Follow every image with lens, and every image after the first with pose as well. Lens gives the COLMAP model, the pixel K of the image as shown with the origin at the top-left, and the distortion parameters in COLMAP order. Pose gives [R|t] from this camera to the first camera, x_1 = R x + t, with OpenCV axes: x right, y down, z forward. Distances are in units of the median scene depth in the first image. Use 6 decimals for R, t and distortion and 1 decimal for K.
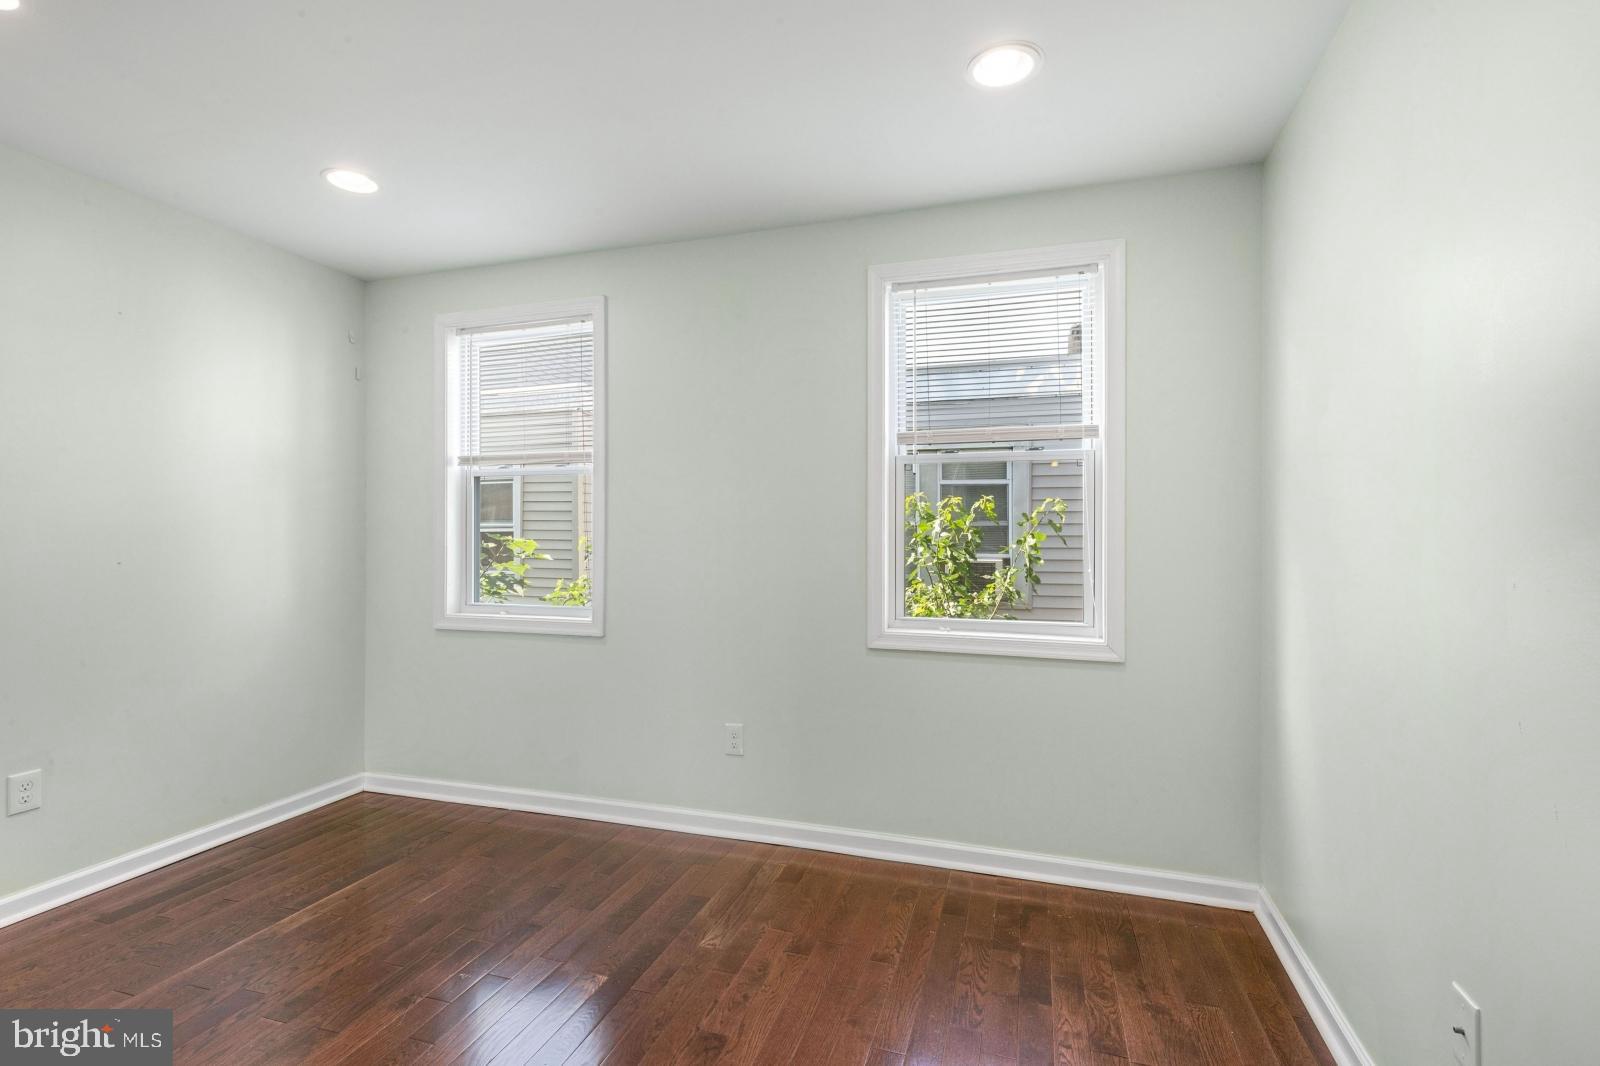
lens RADIAL K [[745.3, 0, 802.6], [0, 745.3, 530.1], [0, 0, 1]] dist [0.001728, -0.000038]
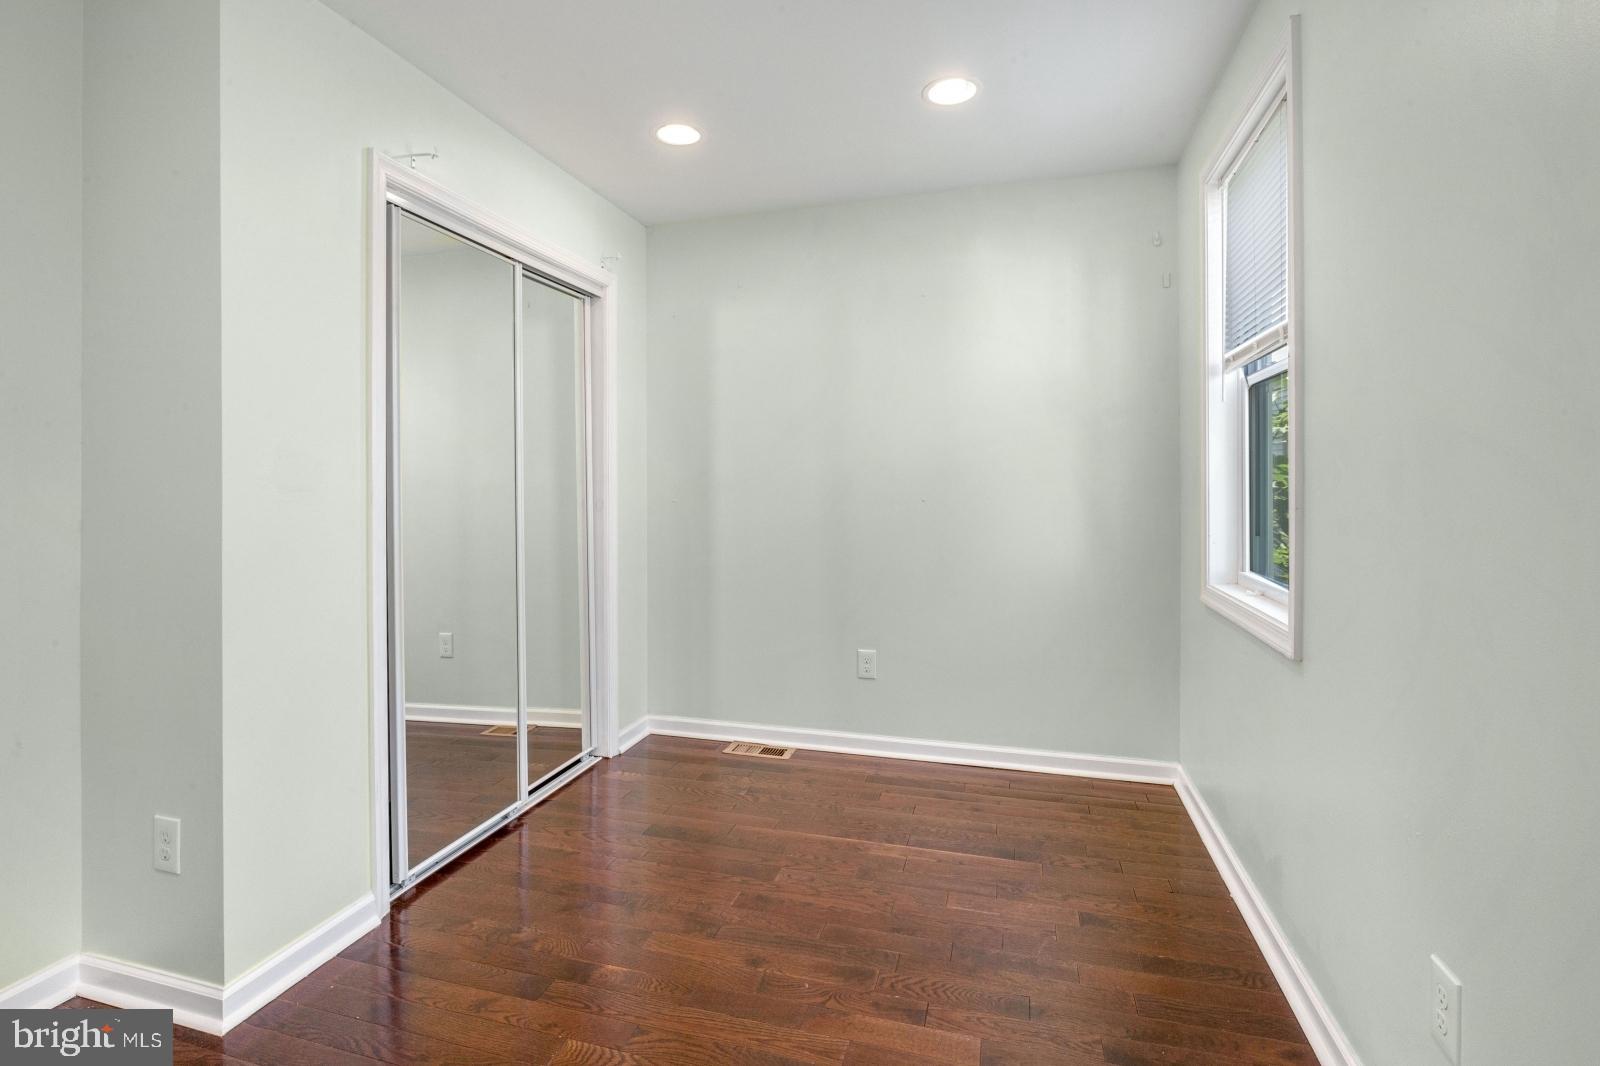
lens RADIAL K [[745.3, 0, 785.9], [0, 745.3, 489.4], [0, 0, 1]] dist [0.001728, -0.000038]
pose [[0.015801, 0.001517, -0.999874, 0.299326], [0.013470, 0.999908, 0.001730, 0.018645], [0.999784, -0.013495, 0.015779, 0.733281]]
